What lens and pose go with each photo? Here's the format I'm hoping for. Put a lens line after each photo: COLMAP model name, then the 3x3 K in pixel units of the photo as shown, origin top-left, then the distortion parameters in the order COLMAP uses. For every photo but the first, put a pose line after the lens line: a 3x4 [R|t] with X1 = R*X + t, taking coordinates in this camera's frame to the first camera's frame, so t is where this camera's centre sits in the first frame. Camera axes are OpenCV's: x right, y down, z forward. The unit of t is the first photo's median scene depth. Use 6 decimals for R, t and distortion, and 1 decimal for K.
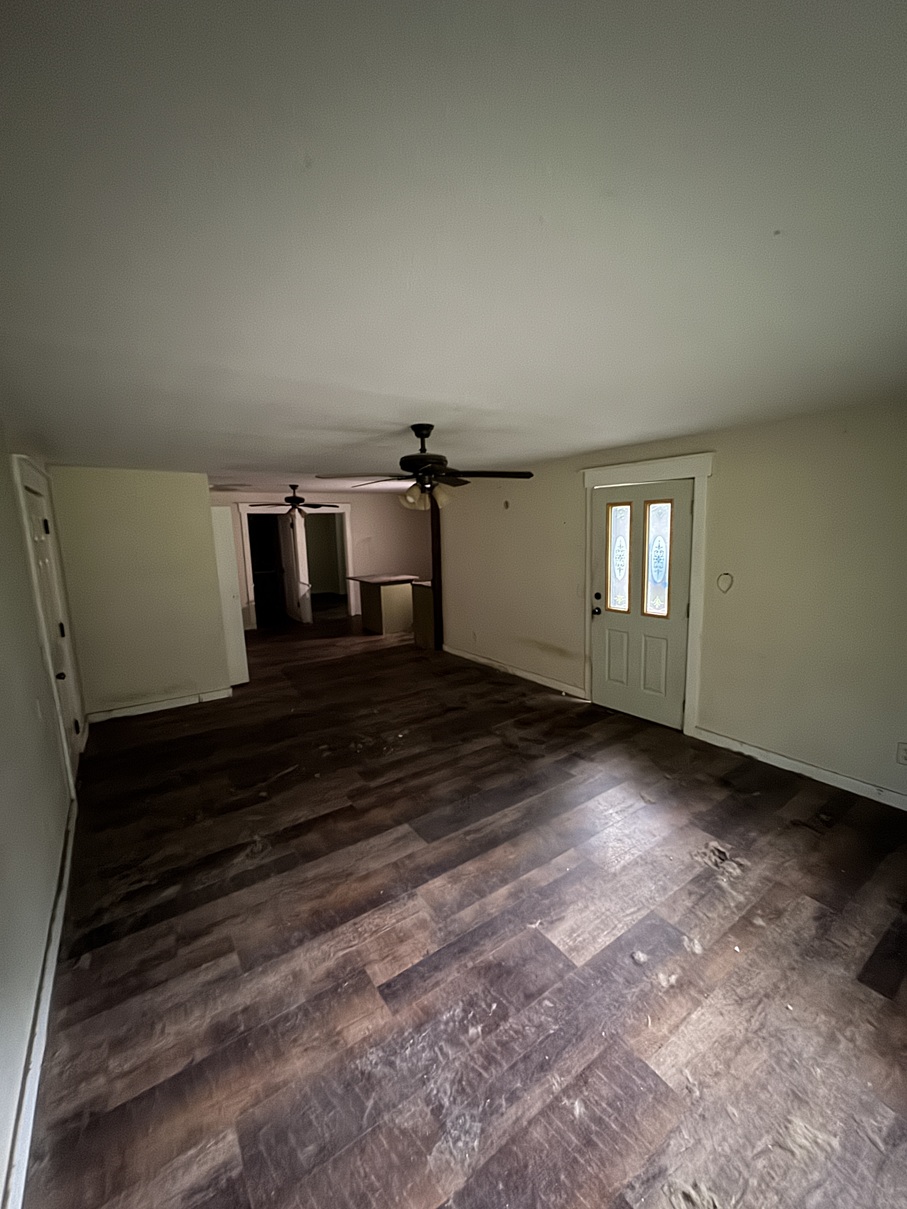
lens RADIAL K [[483.8, 0, 450.1], [0, 483.8, 604.6], [0, 0, 1]] dist [-0.006686, 0.000956]
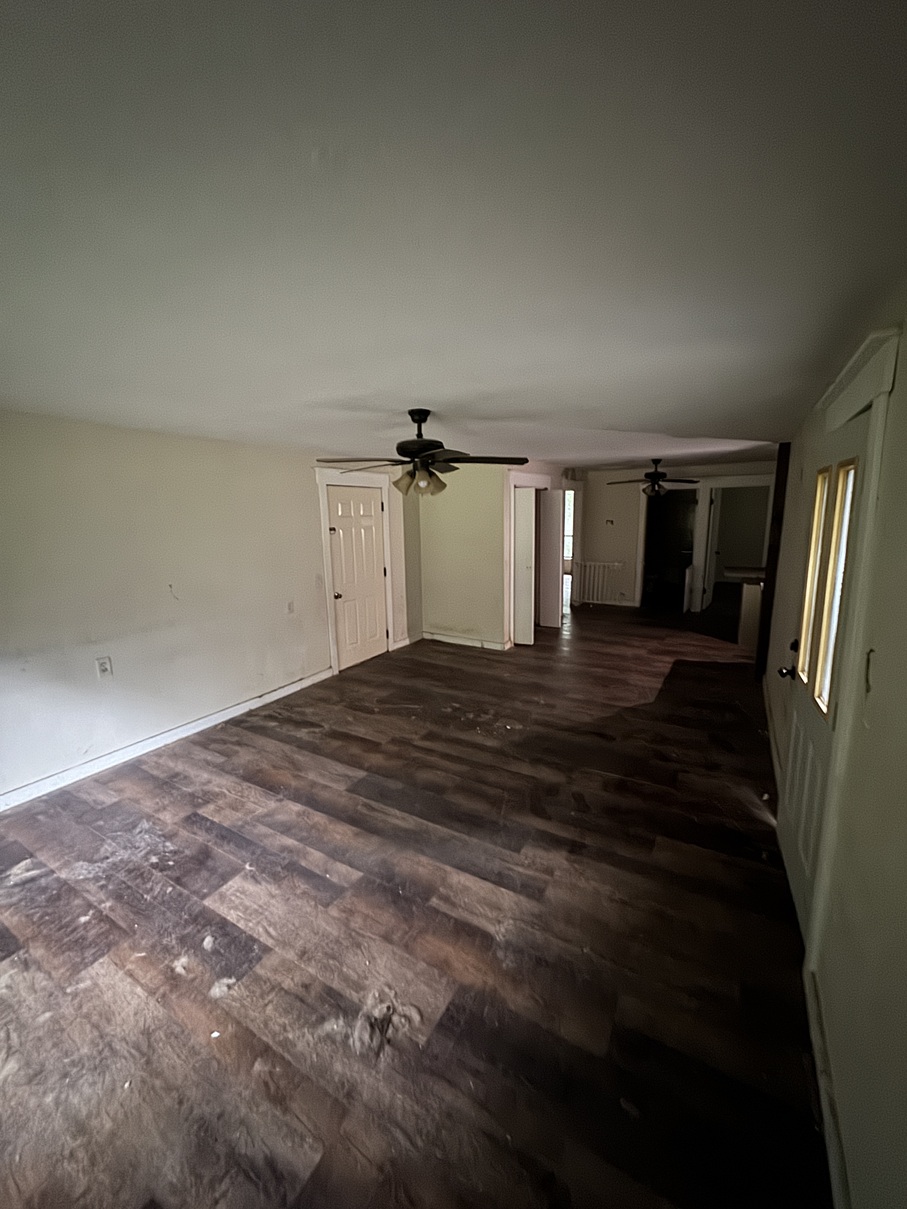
lens RADIAL K [[483.8, 0, 450.2], [0, 483.8, 598.7], [0, 0, 1]] dist [-0.006686, 0.000956]
pose [[0.422695, 0.180651, -0.888085, 1.185232], [-0.142307, 0.981006, 0.131819, -0.163114], [0.895030, 0.070661, 0.440374, 0.818653]]
